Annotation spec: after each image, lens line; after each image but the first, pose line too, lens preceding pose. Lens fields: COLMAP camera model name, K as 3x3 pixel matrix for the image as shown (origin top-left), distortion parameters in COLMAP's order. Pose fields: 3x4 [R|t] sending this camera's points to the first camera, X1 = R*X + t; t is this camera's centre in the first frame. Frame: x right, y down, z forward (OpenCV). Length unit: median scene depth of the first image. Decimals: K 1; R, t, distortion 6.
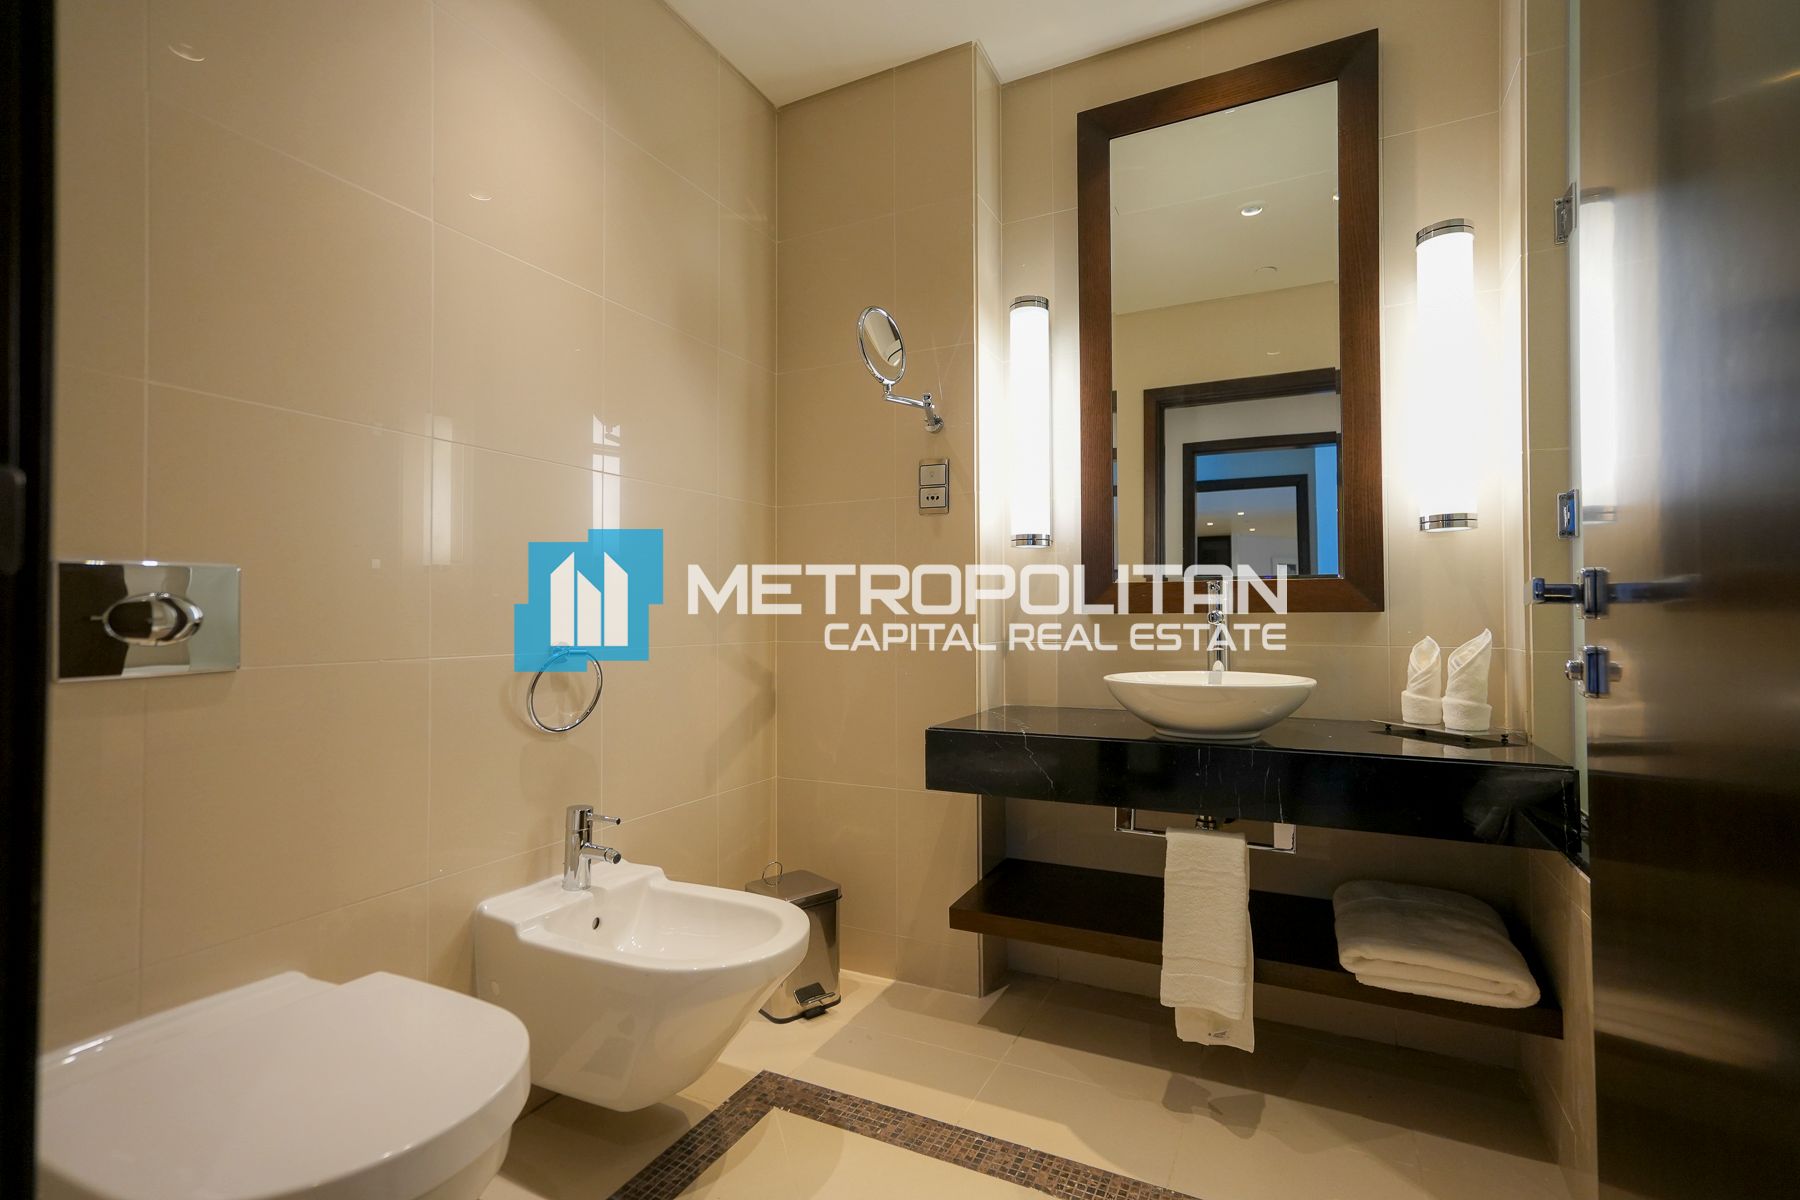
lens RADIAL K [[845.3, 0, 899.7], [0, 845.3, 598.7], [0, 0, 1]] dist [-0.002651, 0.011633]
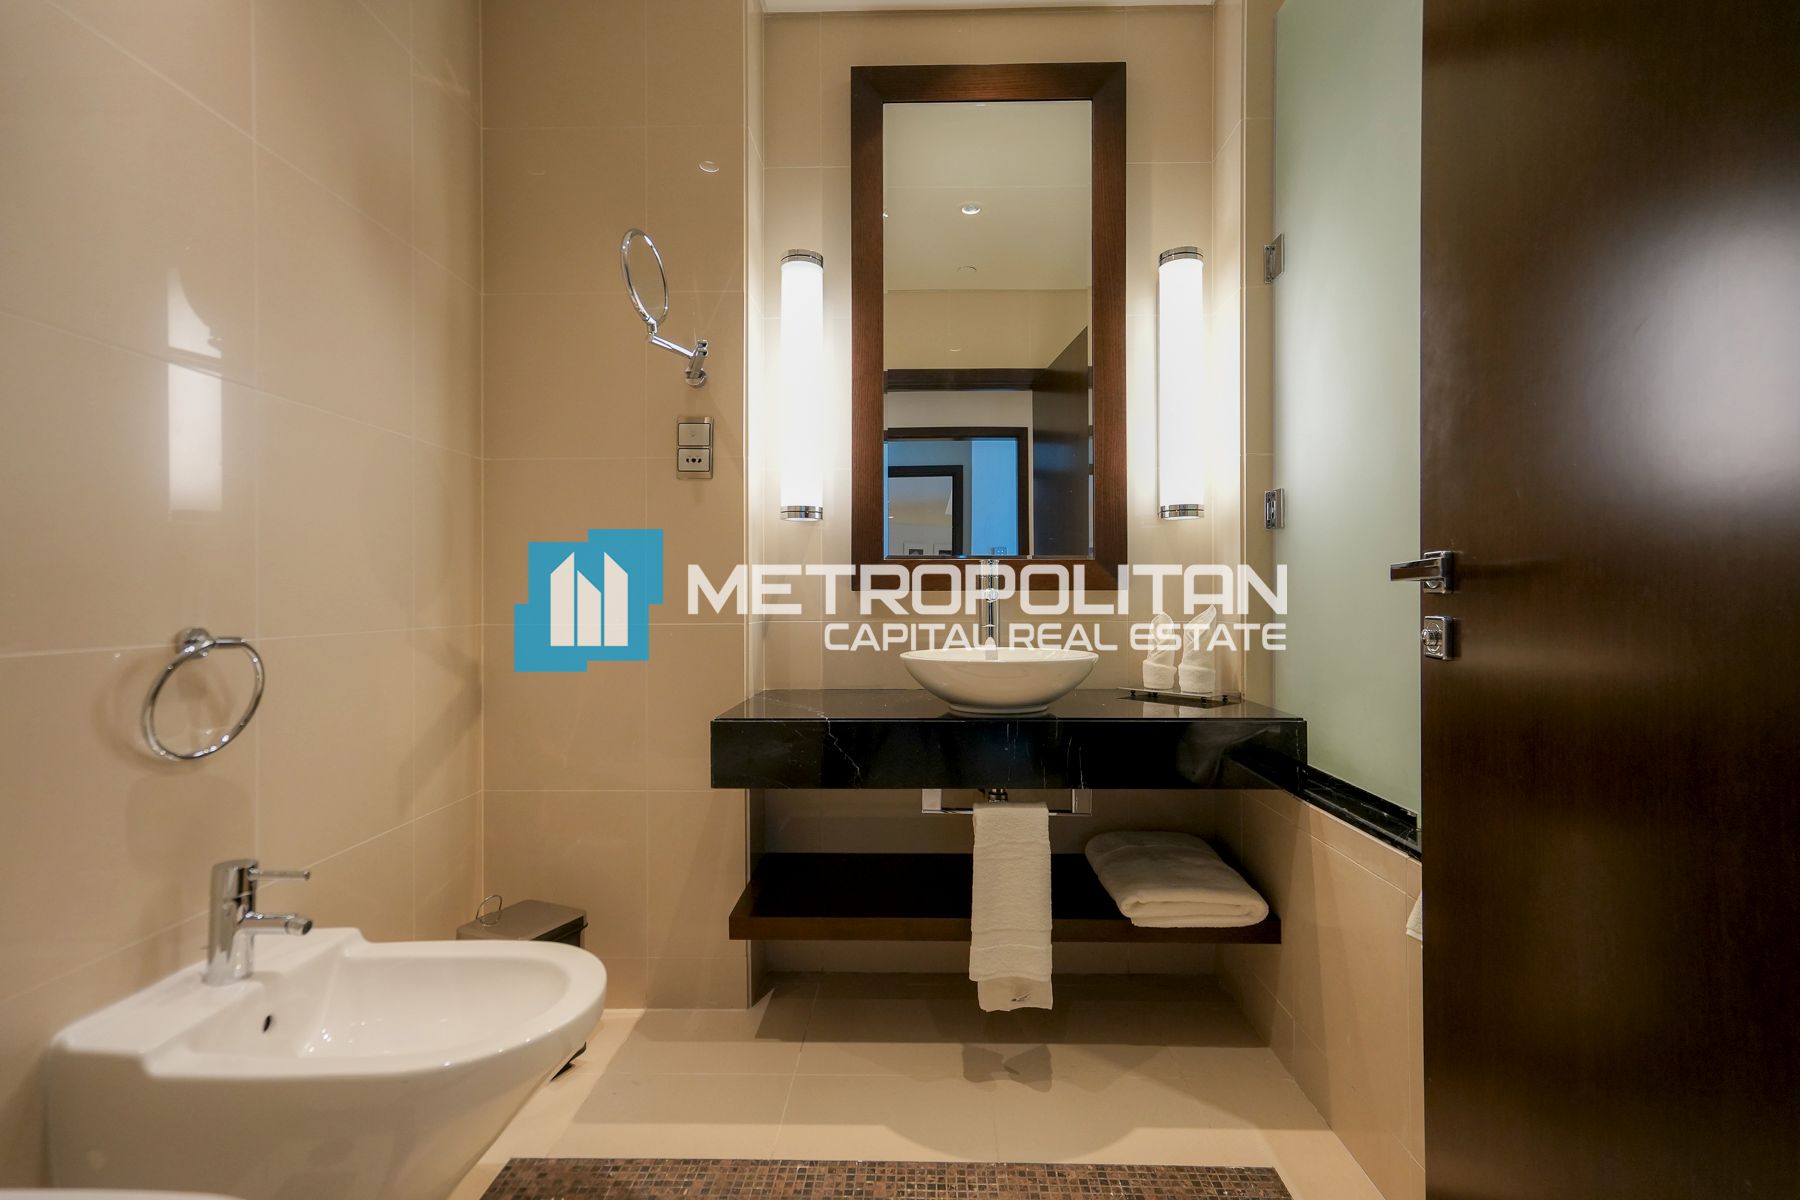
lens RADIAL K [[845.3, 0, 897.8], [0, 845.3, 593.4], [0, 0, 1]] dist [-0.002651, 0.011633]
pose [[0.900758, 0.003400, 0.434307, -0.187775], [-0.010687, 0.999840, 0.014339, 0.007004], [-0.434189, -0.017557, 0.900651, 0.130346]]
